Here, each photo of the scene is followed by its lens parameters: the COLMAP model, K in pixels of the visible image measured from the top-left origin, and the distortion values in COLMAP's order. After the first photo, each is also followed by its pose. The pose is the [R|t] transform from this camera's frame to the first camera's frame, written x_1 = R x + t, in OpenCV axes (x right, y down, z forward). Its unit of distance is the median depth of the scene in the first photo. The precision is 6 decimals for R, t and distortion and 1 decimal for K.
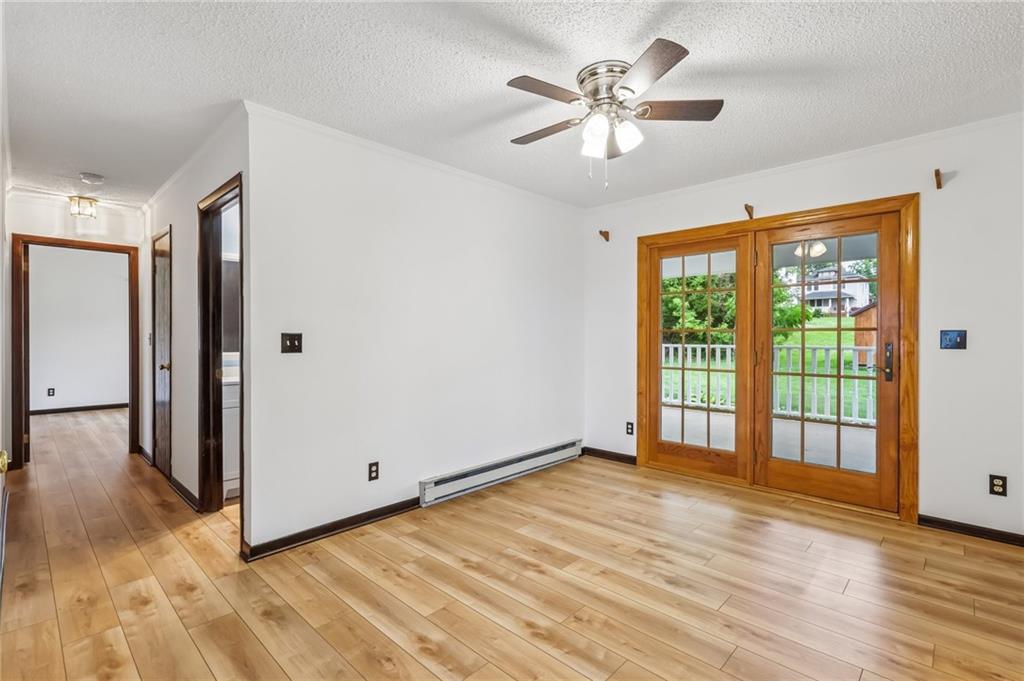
lens RADIAL K [[480.3, 0, 557.3], [0, 480.3, 338.1], [0, 0, 1]] dist [-0.011787, 0.002886]
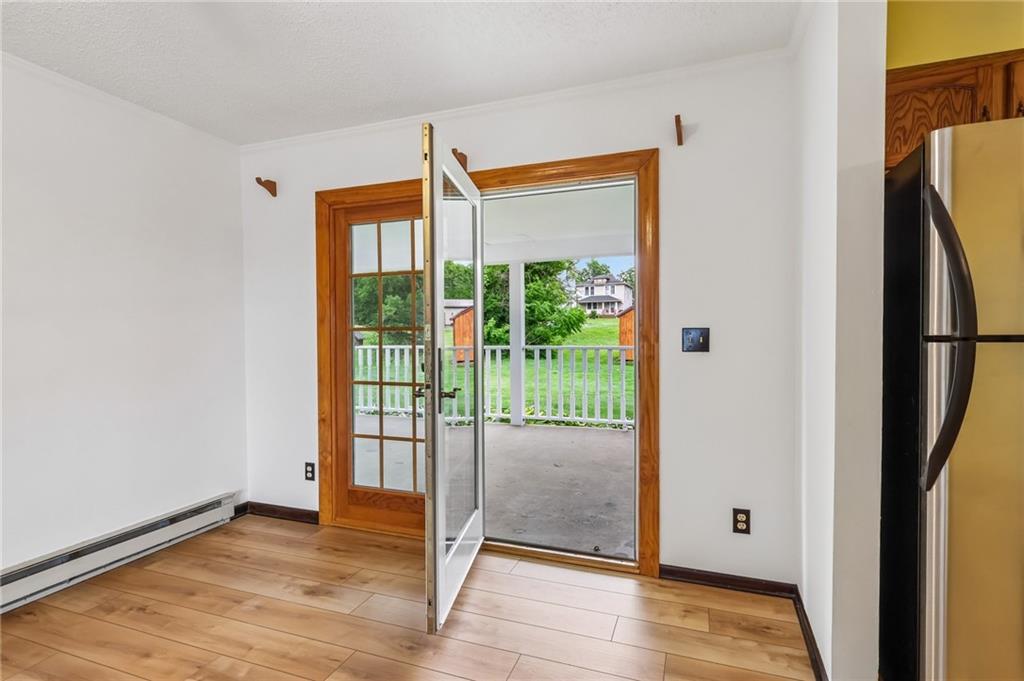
lens RADIAL K [[480.3, 0, 533.5], [0, 480.3, 341.8], [0, 0, 1]] dist [-0.011787, 0.002886]
pose [[0.931173, -0.009035, 0.364466, 0.230960], [0.006214, 0.999941, 0.008912, -0.001557], [-0.364525, -0.006034, 0.931174, 0.284398]]
